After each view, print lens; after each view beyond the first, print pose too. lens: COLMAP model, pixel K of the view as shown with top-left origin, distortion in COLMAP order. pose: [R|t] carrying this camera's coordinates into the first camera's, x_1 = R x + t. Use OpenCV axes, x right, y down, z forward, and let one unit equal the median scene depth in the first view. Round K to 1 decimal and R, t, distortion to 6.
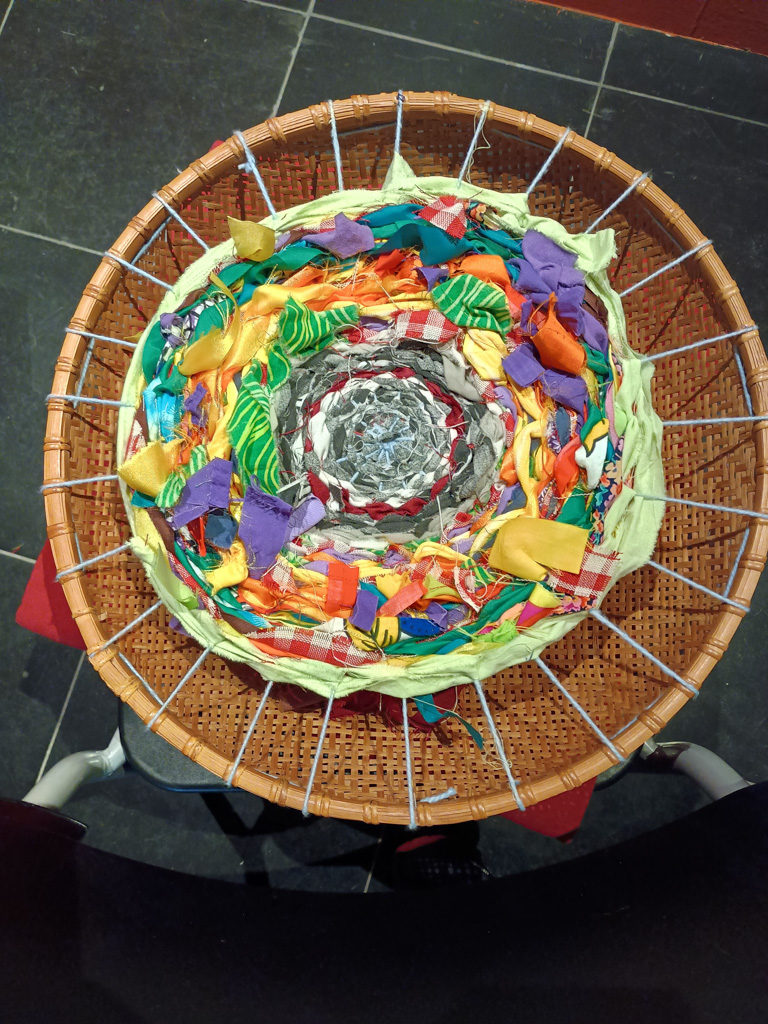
lens RADIAL K [[837.3, 0, 382.2], [0, 837.3, 515.7], [0, 0, 1]] dist [0.009090, -0.002109]
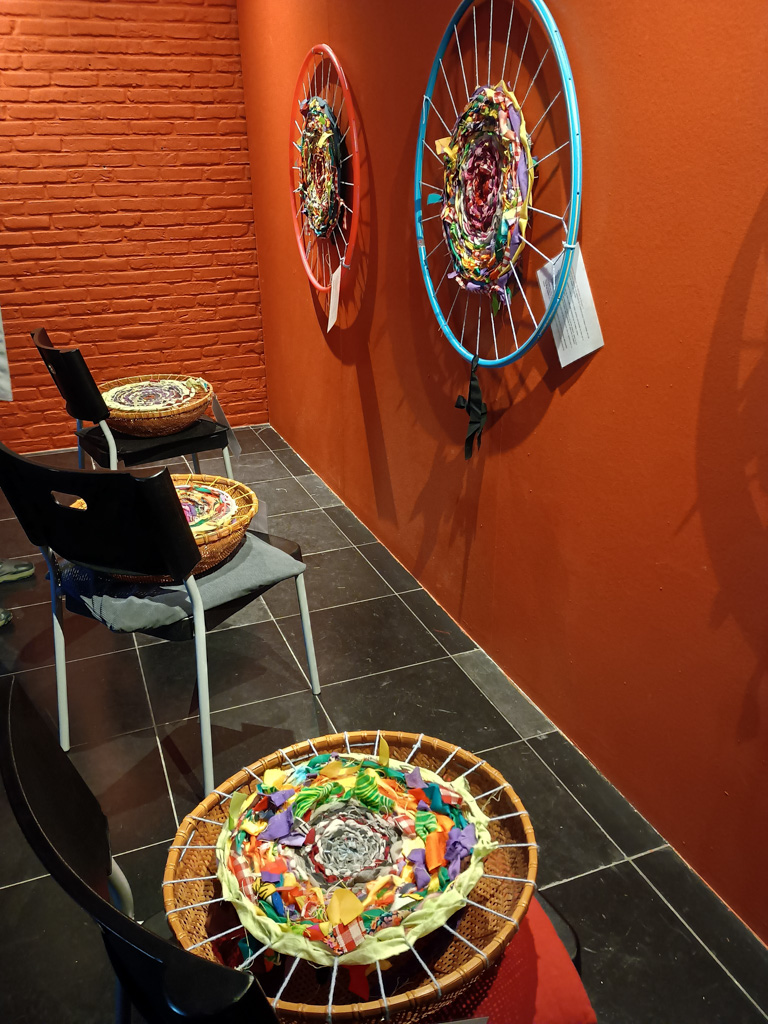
lens RADIAL K [[837.3, 0, 384.4], [0, 837.3, 512.8], [0, 0, 1]] dist [0.009090, -0.002109]
pose [[0.615858, 0.317776, -0.720928, 1.233207], [-0.779063, 0.381963, -0.497157, 0.531376], [0.117383, 0.867827, 0.482802, -0.634291]]
